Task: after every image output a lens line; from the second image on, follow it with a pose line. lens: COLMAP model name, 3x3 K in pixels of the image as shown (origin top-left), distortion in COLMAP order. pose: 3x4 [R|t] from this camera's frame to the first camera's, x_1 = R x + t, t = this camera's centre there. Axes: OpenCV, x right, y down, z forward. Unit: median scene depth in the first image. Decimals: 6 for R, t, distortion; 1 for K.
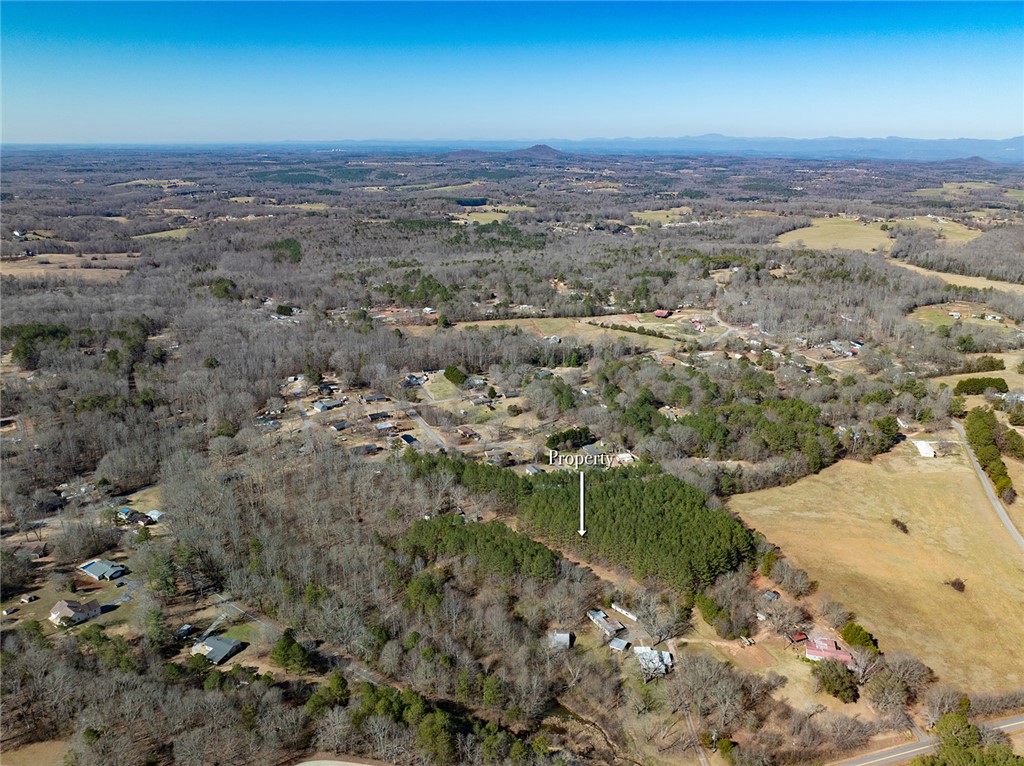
lens RADIAL K [[705.0, 0, 517.5], [0, 705.0, 384.2], [0, 0, 1]] dist [-0.027129, -0.003875]
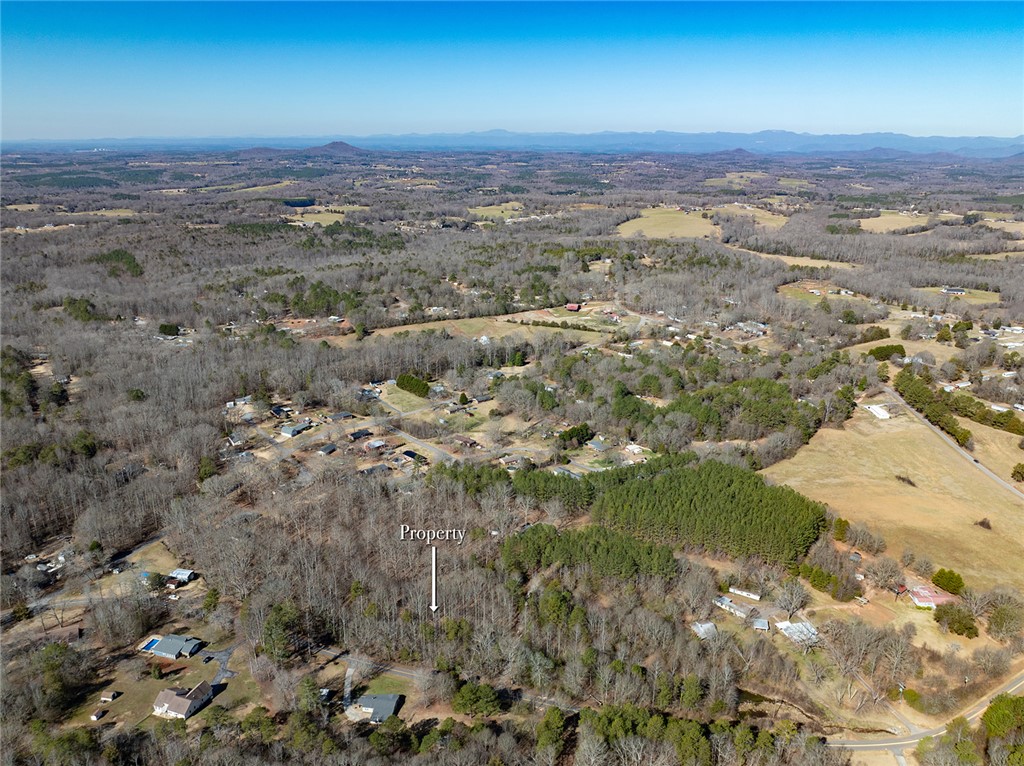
lens RADIAL K [[705.0, 0, 517.5], [0, 705.0, 384.2], [0, 0, 1]] dist [-0.027129, -0.003875]
pose [[0.963985, -0.088947, 0.250643, -0.134776], [0.087750, 0.996014, 0.015969, -0.011151], [-0.251064, 0.006600, 0.967948, 0.022544]]
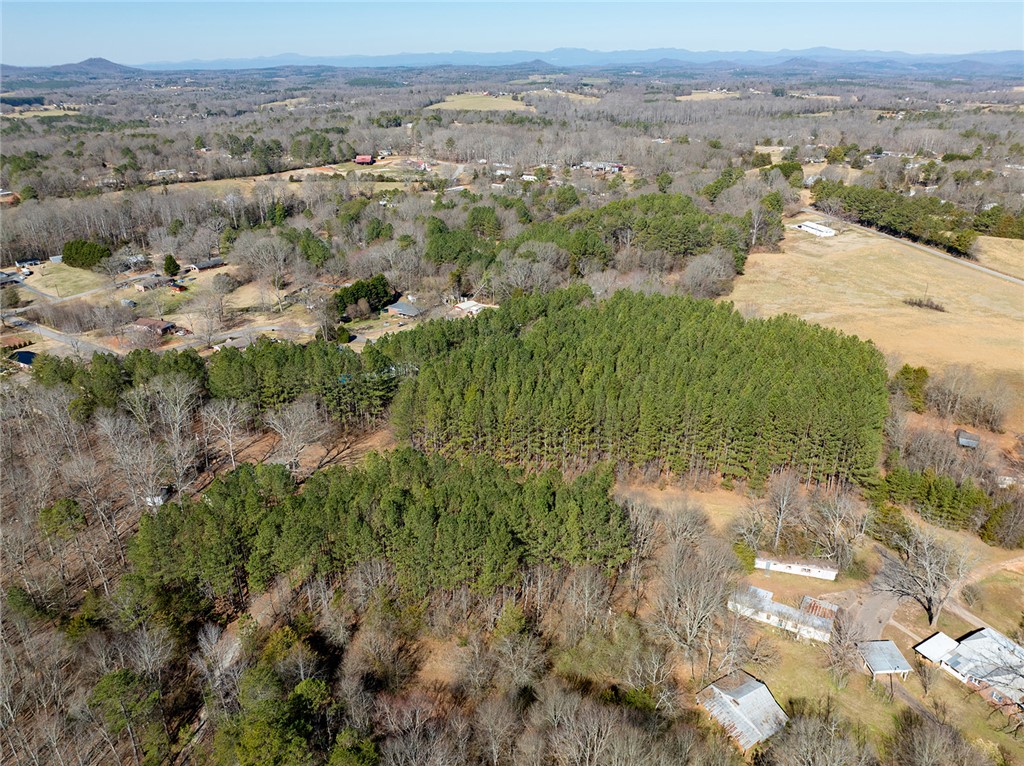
lens RADIAL K [[705.0, 0, 517.5], [0, 705.0, 384.2], [0, 0, 1]] dist [-0.027129, -0.003875]
pose [[0.860259, -0.223148, 0.458431, -0.049347], [0.170095, 0.973233, 0.154547, 0.042560], [-0.480647, -0.054974, 0.875189, 0.238911]]
